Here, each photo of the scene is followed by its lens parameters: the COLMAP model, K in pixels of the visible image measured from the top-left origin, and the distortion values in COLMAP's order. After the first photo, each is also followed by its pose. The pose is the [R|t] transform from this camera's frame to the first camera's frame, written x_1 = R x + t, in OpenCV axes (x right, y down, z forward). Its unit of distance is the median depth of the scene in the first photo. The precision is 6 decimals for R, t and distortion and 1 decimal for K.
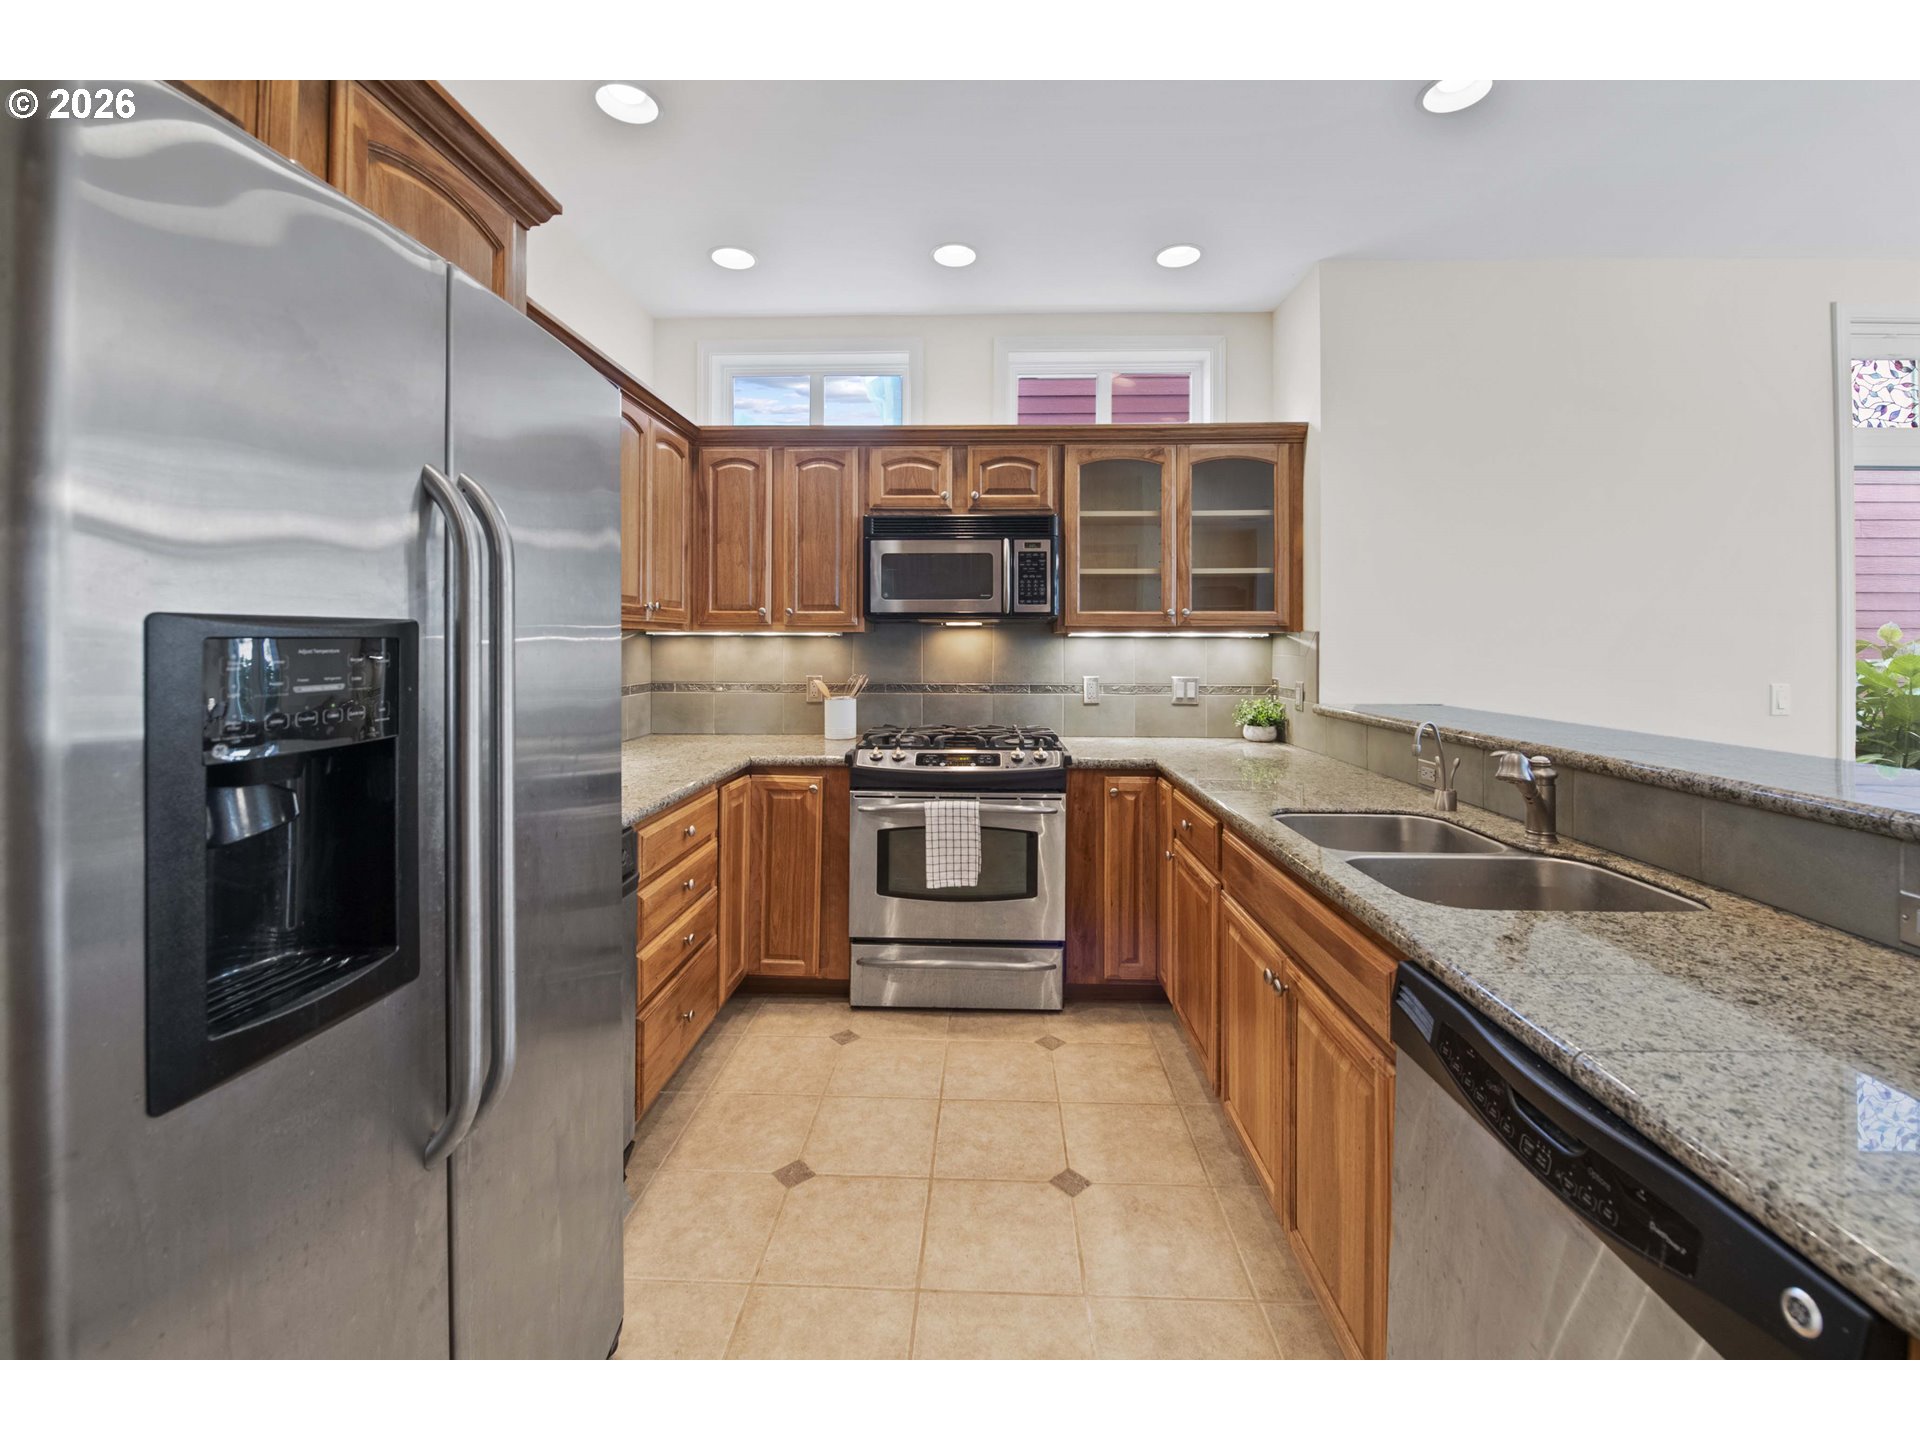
lens RADIAL K [[788.3, 0, 959.3], [0, 788.3, 639.4], [0, 0, 1]] dist [-0.012911, -0.000224]
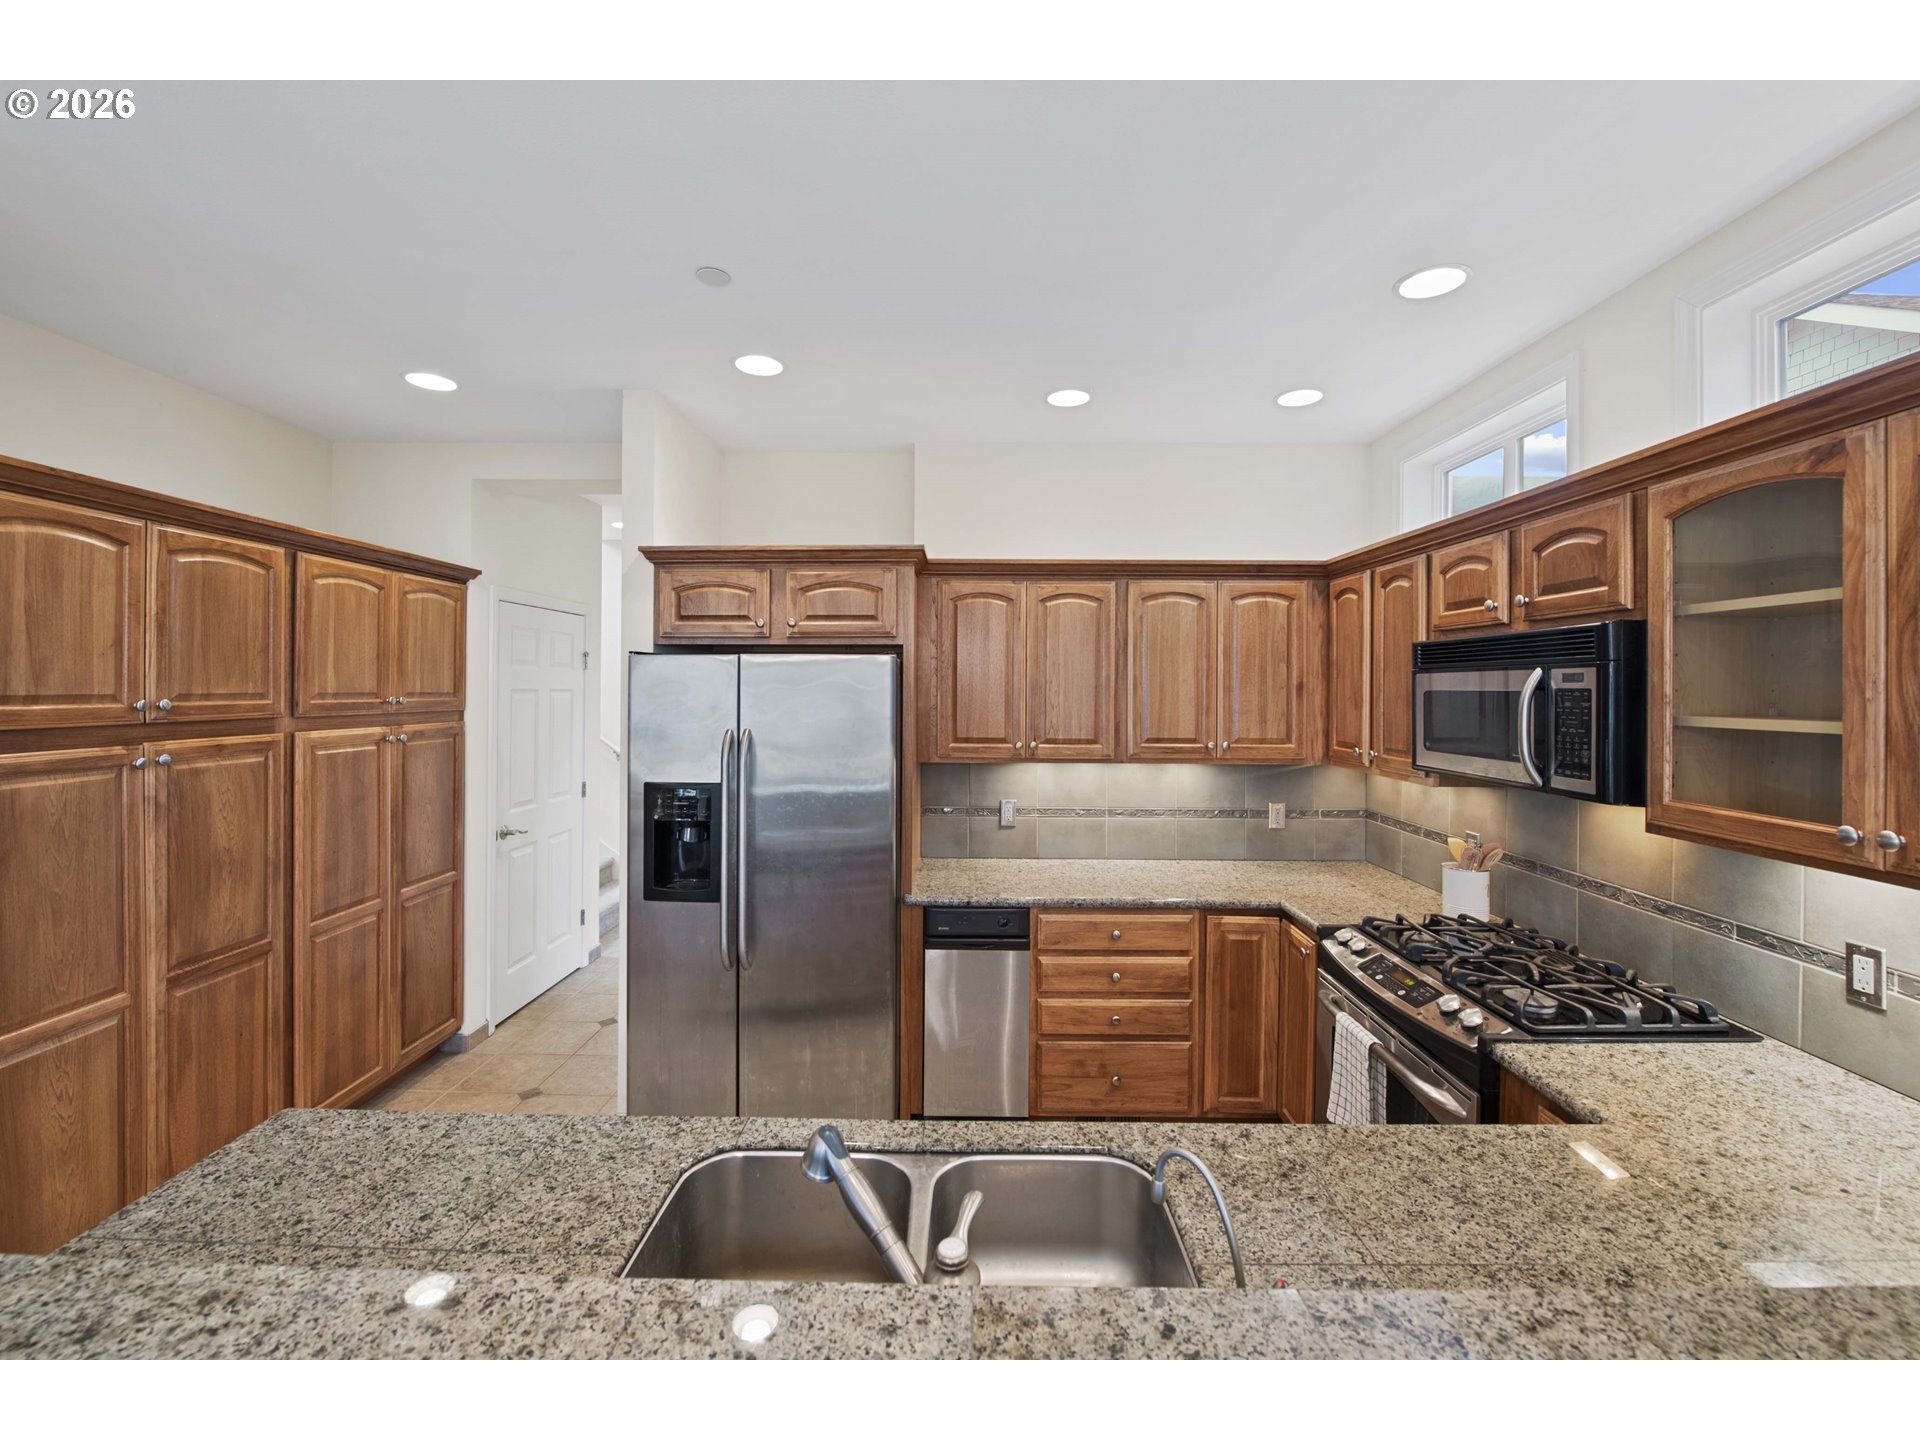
lens RADIAL K [[775.2, 0, 966.3], [0, 775.2, 693.3], [0, 0, 1]] dist [-0.000153, 0.000034]
pose [[0.033401, 0.003263, -0.999437, 0.653597], [-0.000291, 0.999995, 0.003255, -0.108788], [0.999442, 0.000182, 0.033402, 0.520791]]
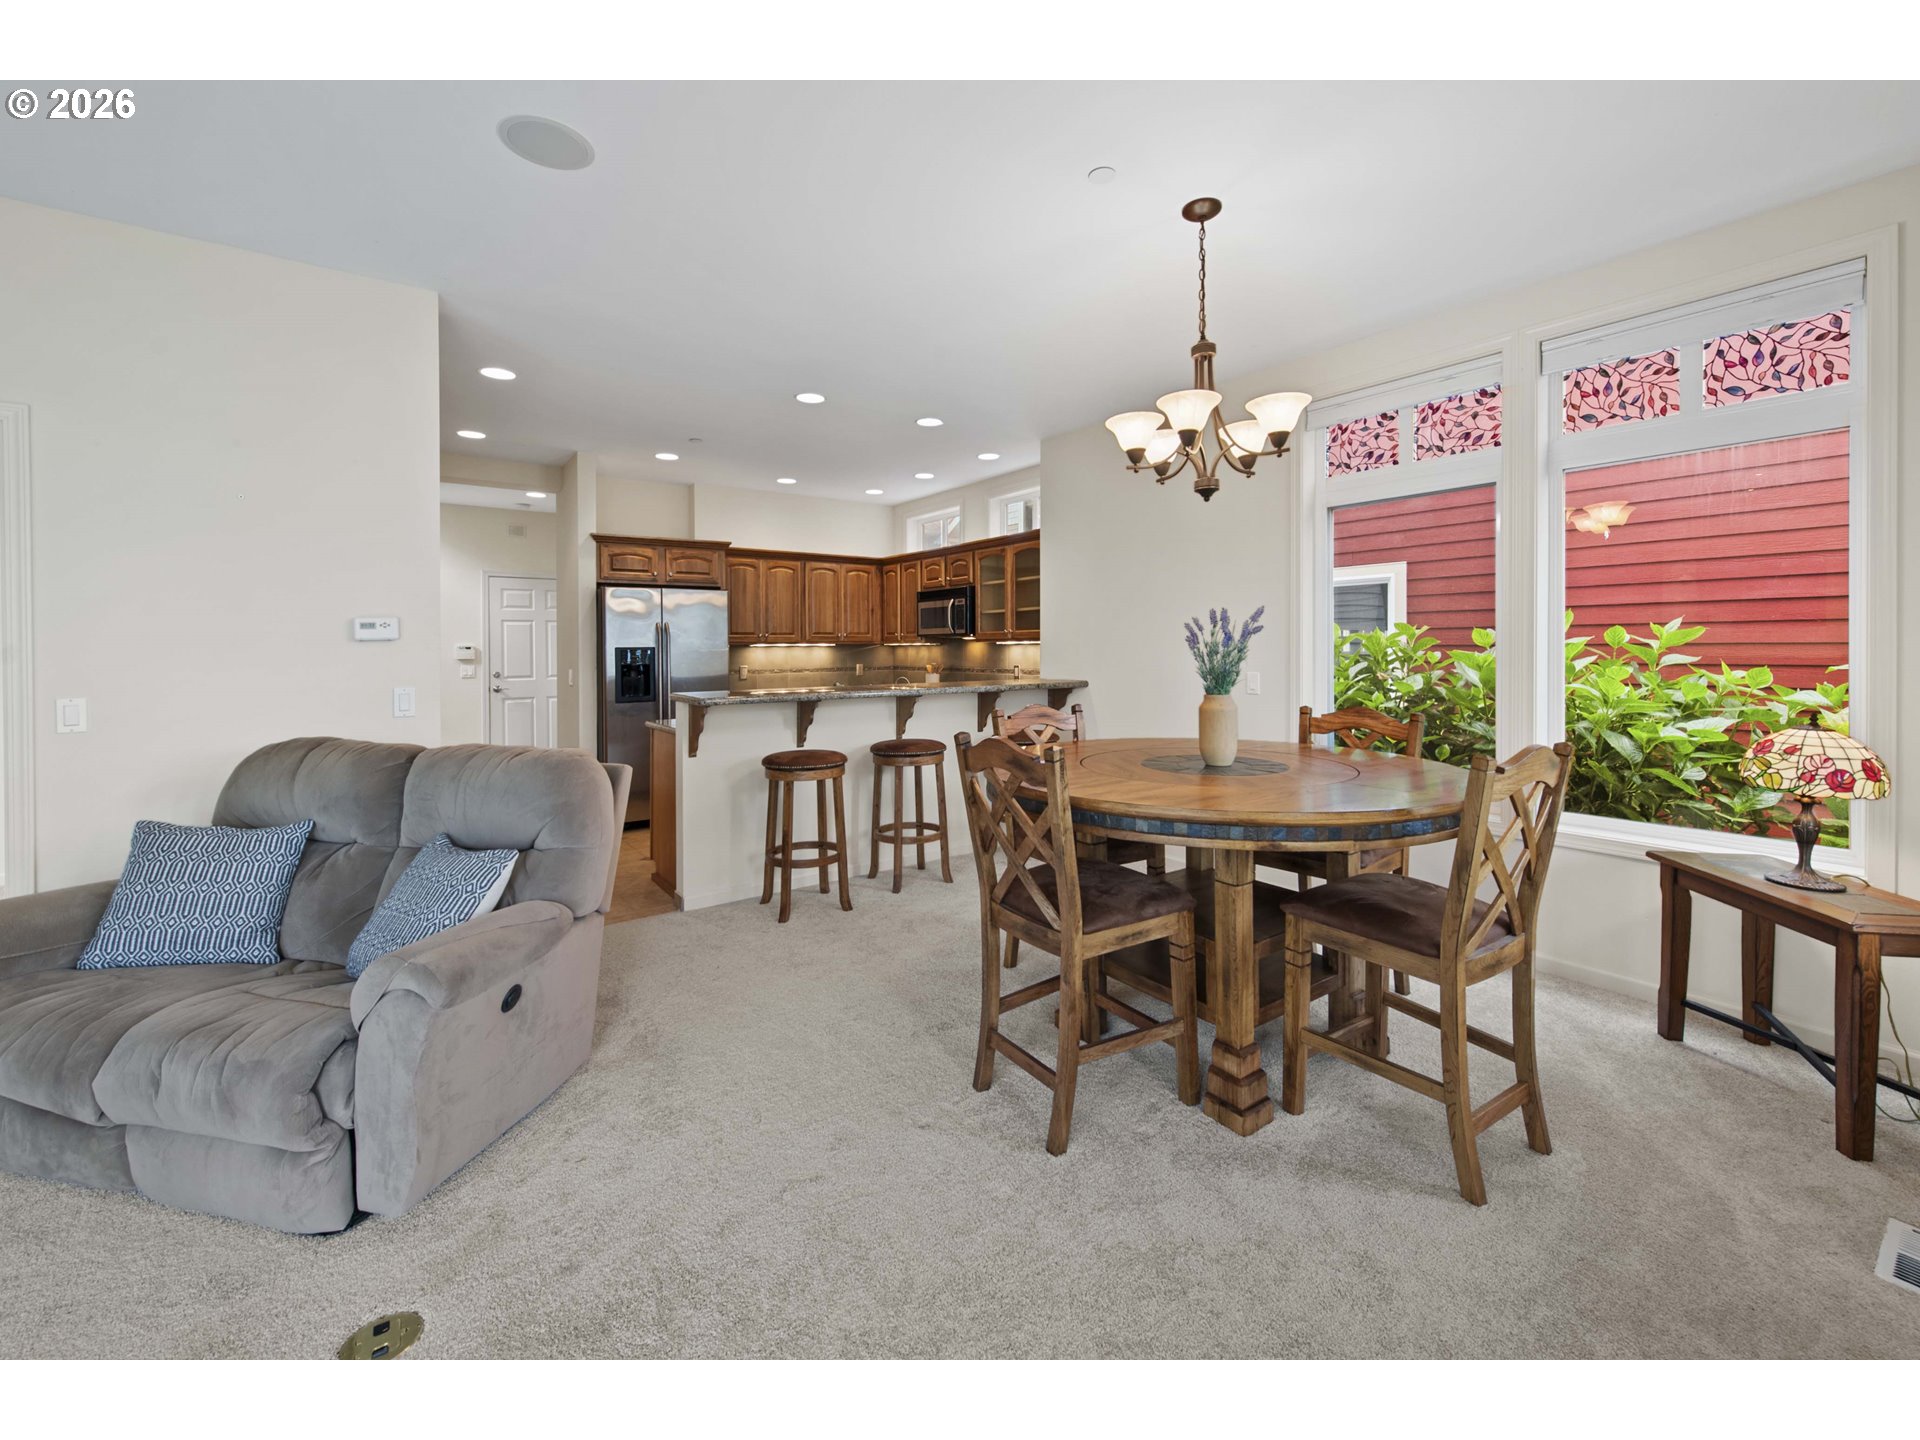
lens RADIAL K [[791.8, 0, 957.8], [0, 791.8, 668.6], [0, 0, 1]] dist [-0.000511, -0.000037]
pose [[0.623665, 0.013590, -0.781574, 1.748228], [0.012737, 0.999539, 0.027544, 0.002493], [0.781588, -0.027133, 0.623204, -0.340786]]
